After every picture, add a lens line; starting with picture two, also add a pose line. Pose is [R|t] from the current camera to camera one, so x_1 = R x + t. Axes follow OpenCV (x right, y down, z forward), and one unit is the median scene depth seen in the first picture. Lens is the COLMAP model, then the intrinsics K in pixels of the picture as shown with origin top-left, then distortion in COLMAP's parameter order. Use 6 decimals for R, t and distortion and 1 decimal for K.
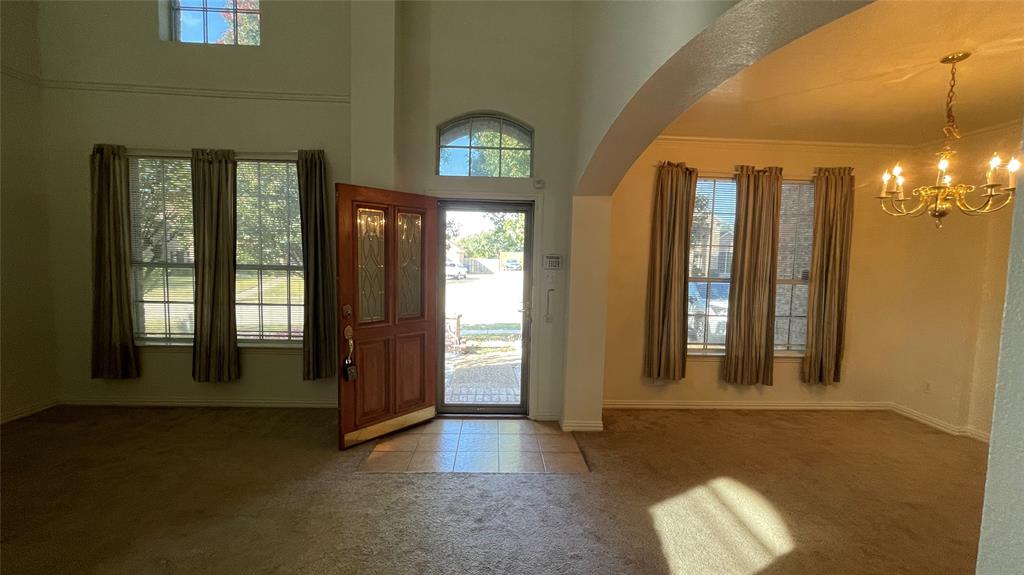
lens RADIAL K [[417.6, 0, 512.6], [0, 417.6, 285.9], [0, 0, 1]] dist [-0.002921, -0.000364]
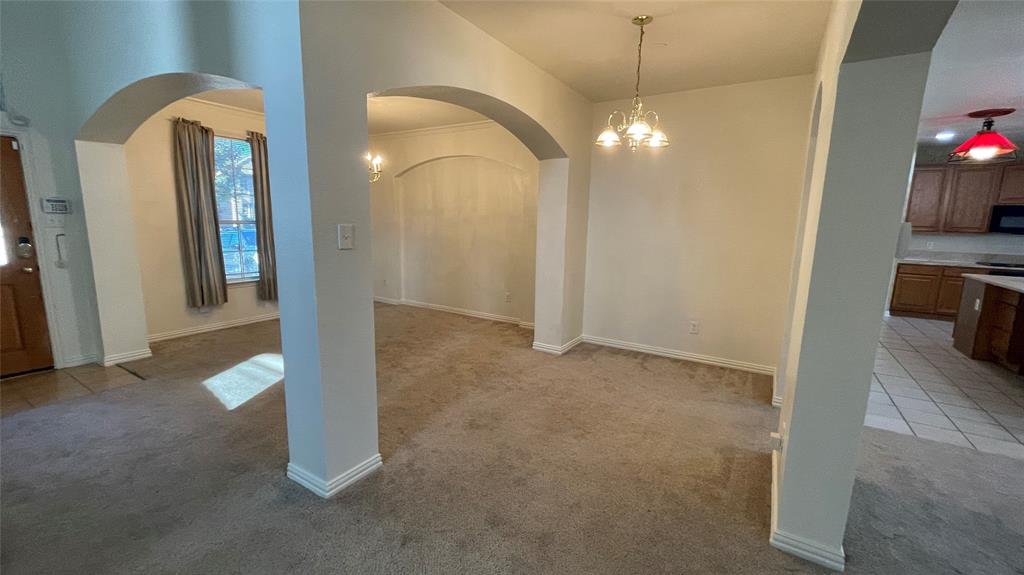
lens RADIAL K [[417.6, 0, 512.3], [0, 417.6, 291.0], [0, 0, 1]] dist [-0.002921, -0.000364]
pose [[0.566580, -0.152375, 0.809796, -0.119788], [0.046860, 0.987122, 0.152955, 0.041035], [-0.822673, -0.048714, 0.566423, -0.442784]]
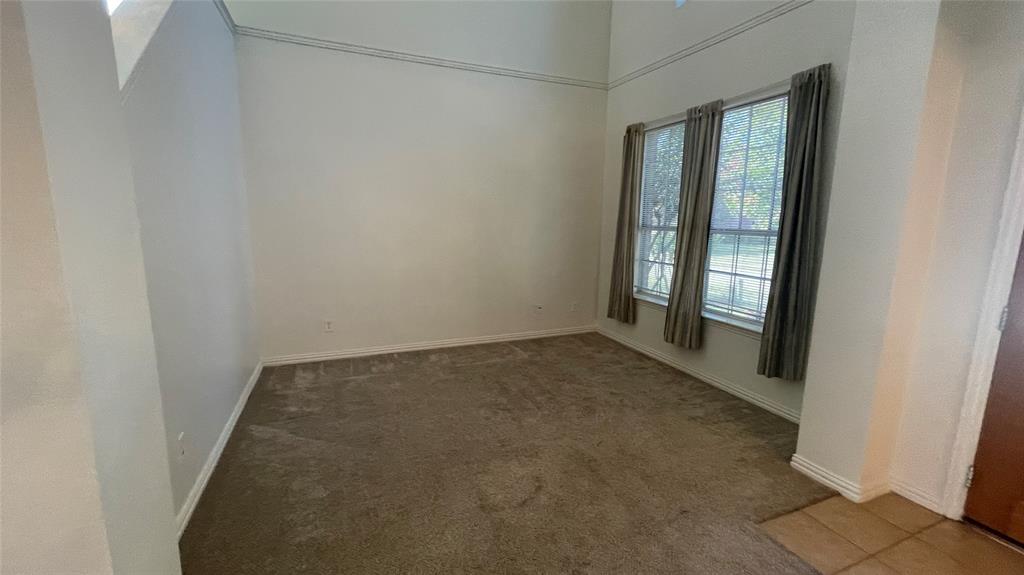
lens RADIAL K [[417.6, 0, 514.4], [0, 417.6, 287.0], [0, 0, 1]] dist [-0.002921, -0.000364]
pose [[0.340522, 0.136375, -0.930294, 0.066277], [-0.071179, 0.990325, 0.119121, -0.001296], [0.937538, 0.025654, 0.346934, 0.275893]]
